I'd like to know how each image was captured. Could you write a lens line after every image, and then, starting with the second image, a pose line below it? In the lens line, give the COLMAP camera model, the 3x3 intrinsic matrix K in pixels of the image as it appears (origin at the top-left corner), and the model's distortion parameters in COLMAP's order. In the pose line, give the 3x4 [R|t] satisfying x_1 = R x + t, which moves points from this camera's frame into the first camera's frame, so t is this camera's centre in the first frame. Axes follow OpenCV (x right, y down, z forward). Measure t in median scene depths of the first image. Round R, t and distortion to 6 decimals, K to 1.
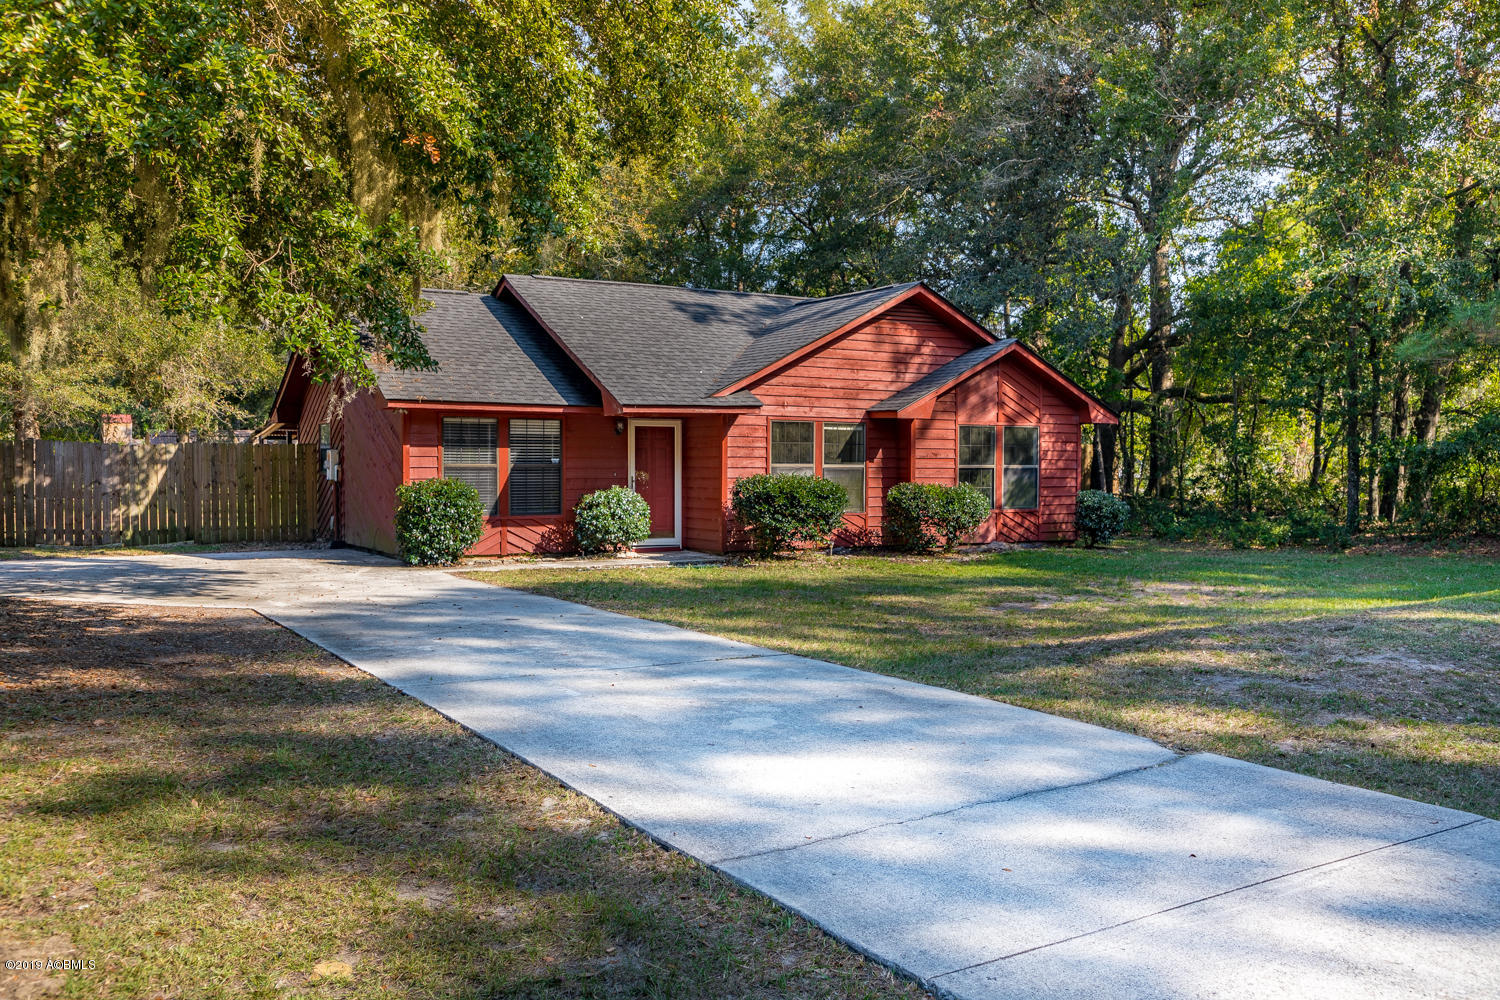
lens RADIAL K [[1301.1, 0, 750.3], [0, 1301.1, 498.3], [0, 0, 1]] dist [-0.094467, -0.012319]
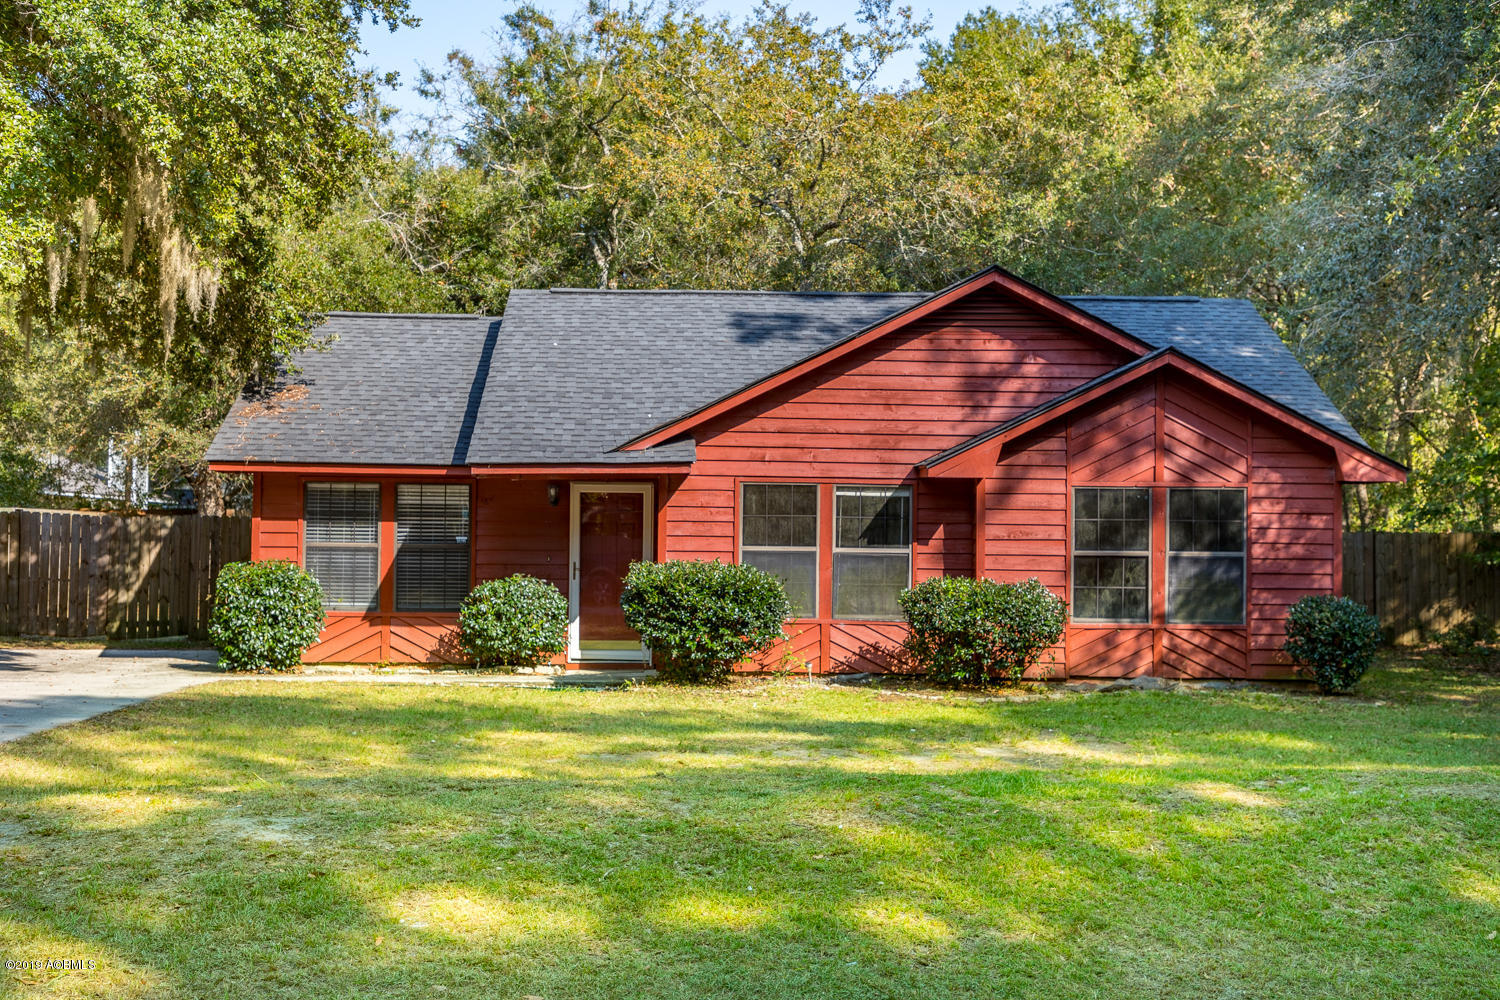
lens RADIAL K [[2003.8, 0, 749.5], [0, 2003.8, 496.4], [0, 0, 1]] dist [-0.004252, 0.000000]
pose [[0.862979, -0.005919, -0.505204, 0.543347], [-0.021006, 0.998646, -0.047581, -0.002358], [0.504802, 0.051674, 0.861687, 0.087925]]
